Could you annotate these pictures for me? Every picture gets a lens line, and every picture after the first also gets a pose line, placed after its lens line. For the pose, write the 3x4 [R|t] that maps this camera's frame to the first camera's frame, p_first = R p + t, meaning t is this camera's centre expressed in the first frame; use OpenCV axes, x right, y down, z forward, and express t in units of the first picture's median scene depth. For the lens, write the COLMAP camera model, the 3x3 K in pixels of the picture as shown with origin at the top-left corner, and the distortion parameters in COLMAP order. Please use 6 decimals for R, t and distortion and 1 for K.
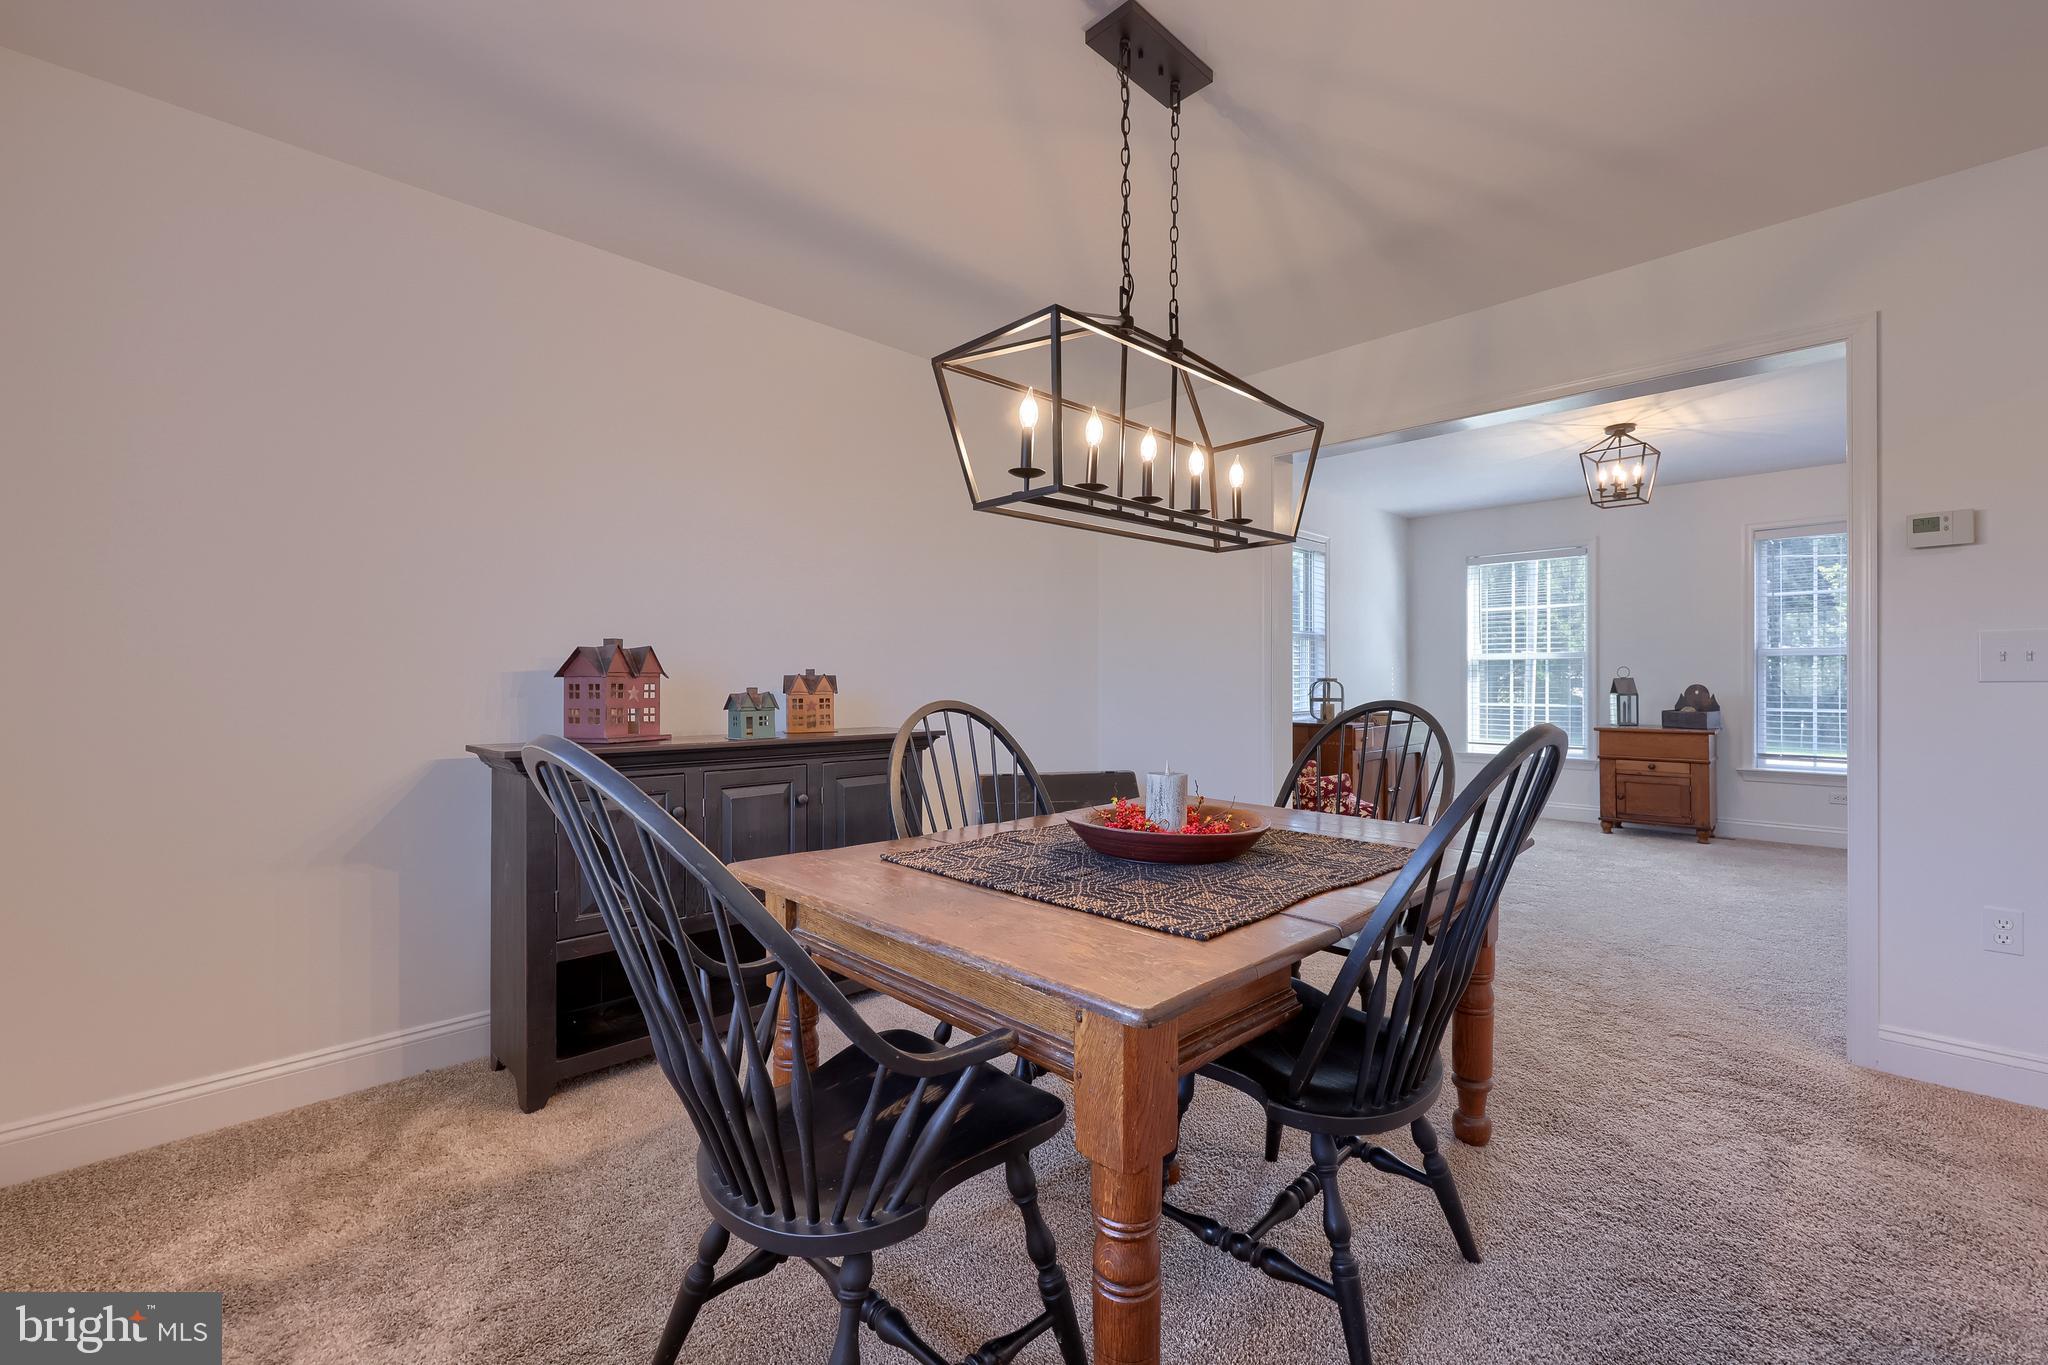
lens RADIAL K [[840.3, 0, 1069.3], [0, 840.3, 679.3], [0, 0, 1]] dist [0.000412, 0.000068]
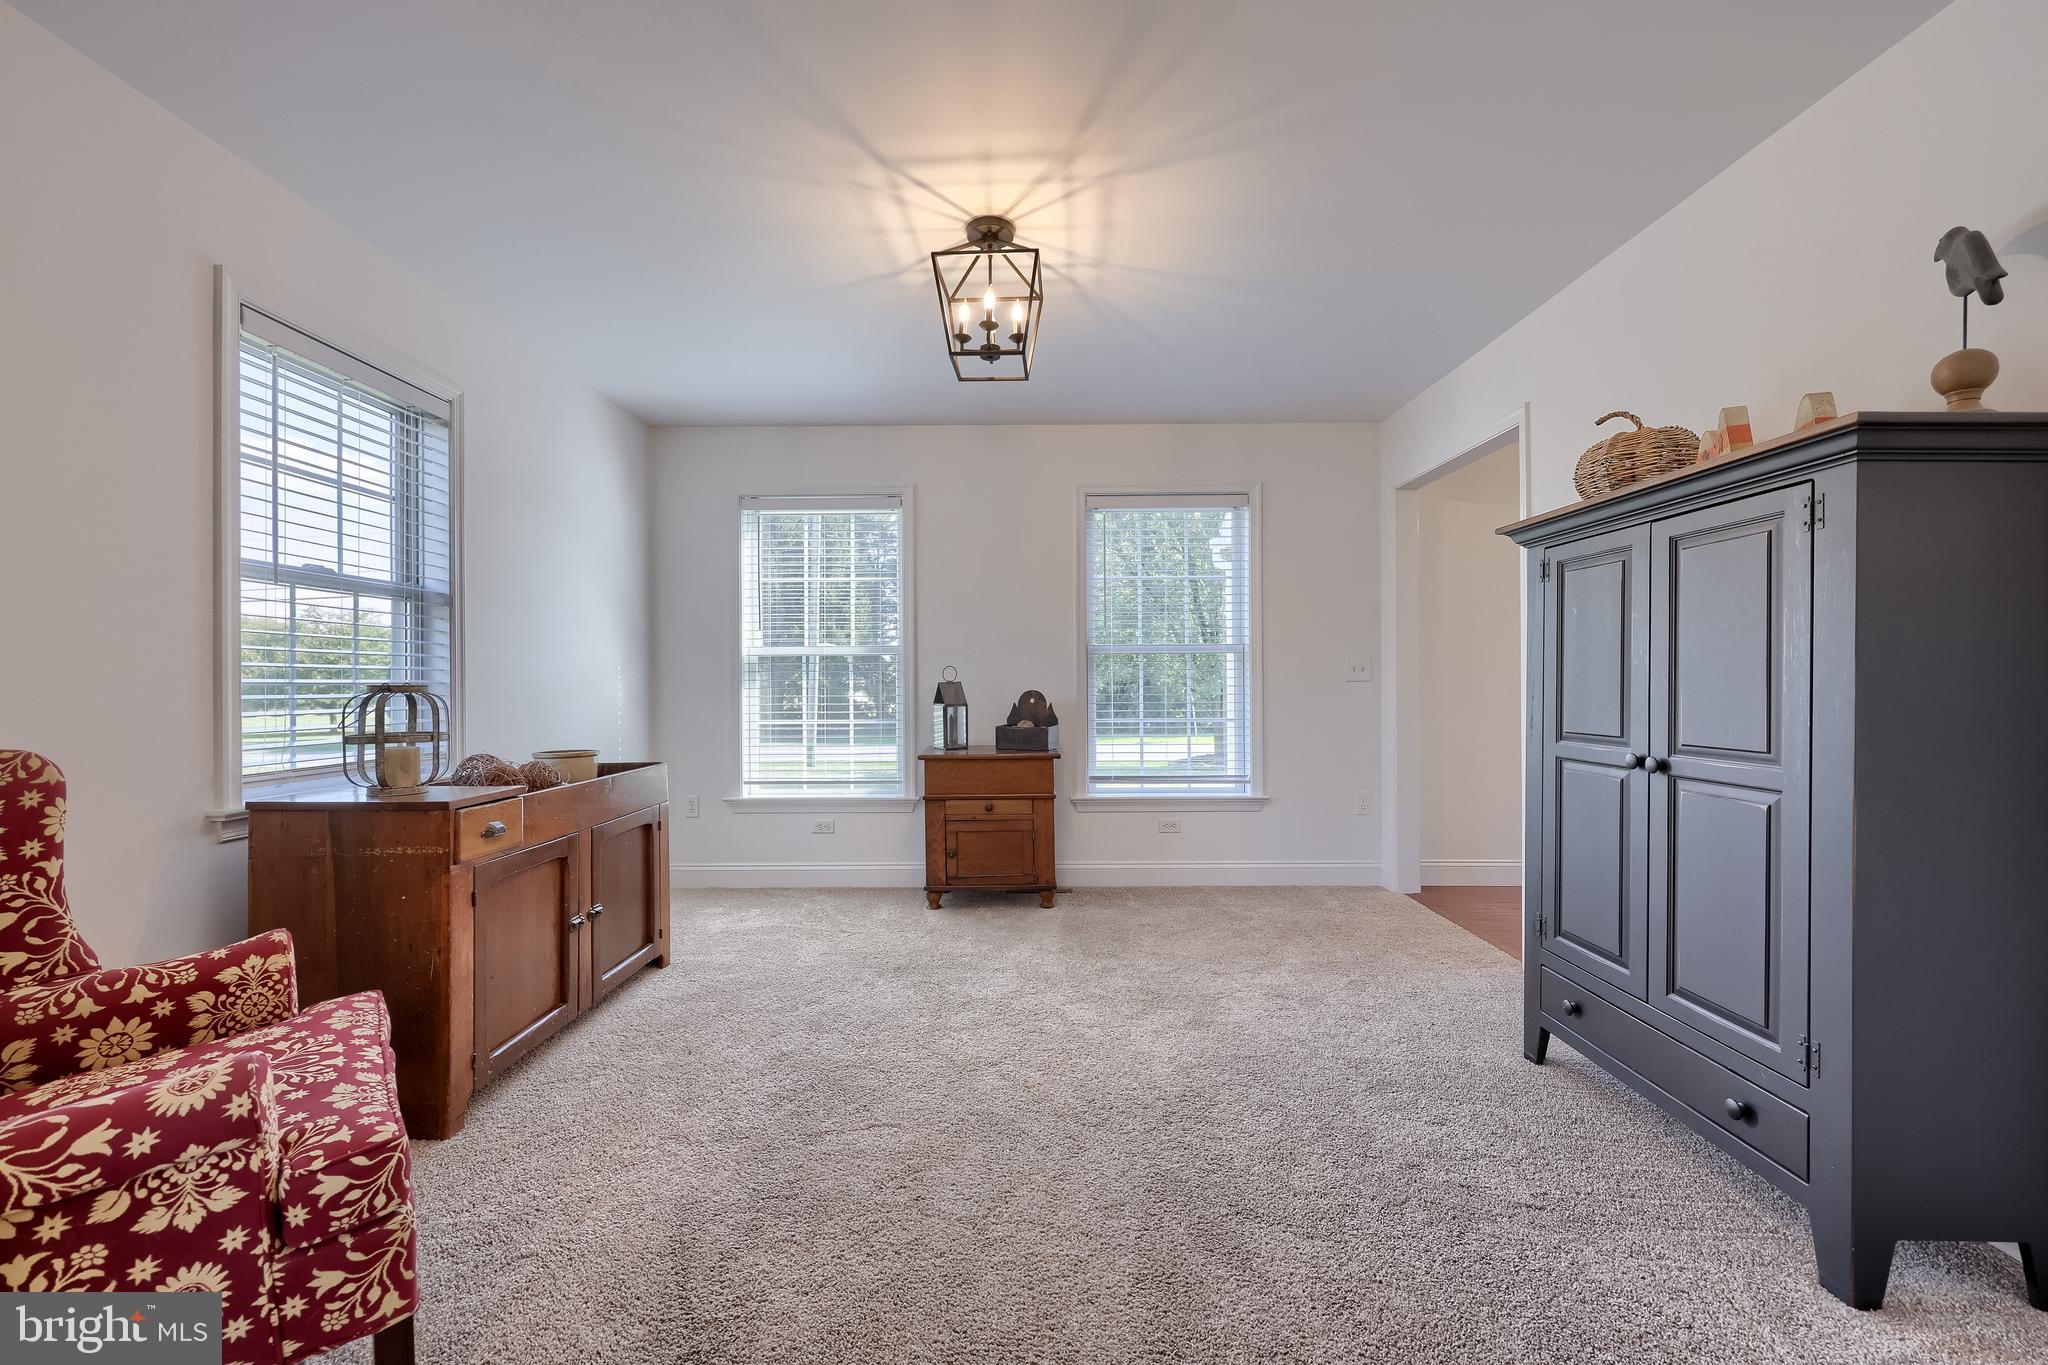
lens RADIAL K [[828.1, 0, 1026.5], [0, 828.1, 680.3], [0, 0, 1]] dist [-0.001332, -0.000095]
pose [[0.726144, -0.001705, 0.687540, 0.235960], [0.005428, 0.999980, -0.003252, -0.000500], [-0.687521, 0.006093, 0.726139, 0.468399]]
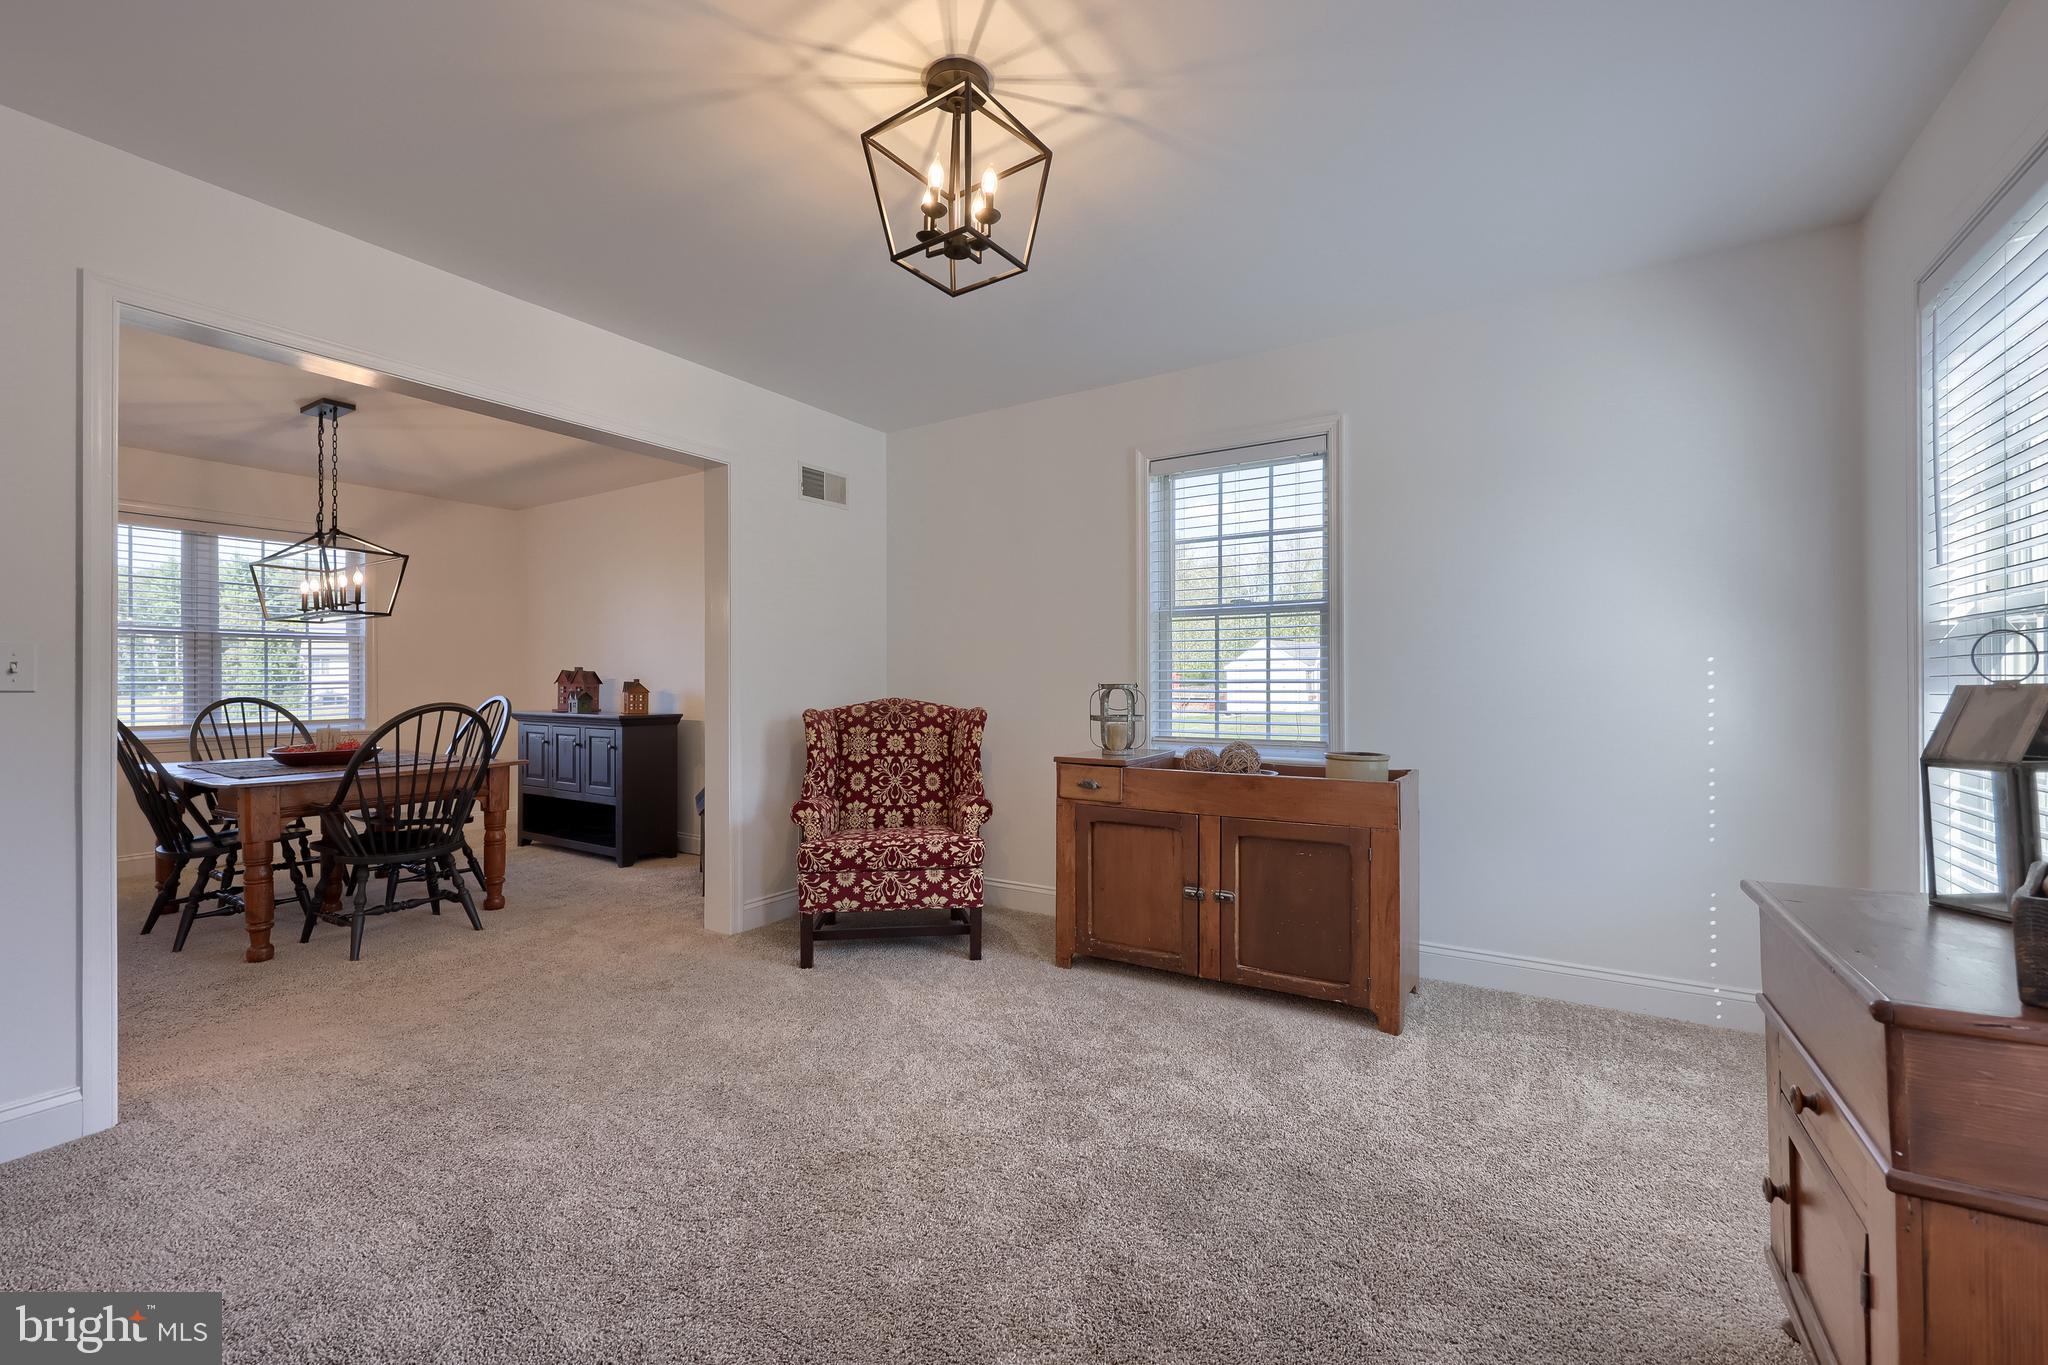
lens RADIAL K [[828.1, 0, 1026.5], [0, 828.1, 680.3], [0, 0, 1]] dist [-0.001332, -0.000095]
pose [[0.207463, -0.003750, -0.978236, 0.844430], [0.000186, 0.999993, -0.003794, -0.001540], [0.978243, 0.000605, 0.207462, 0.753861]]
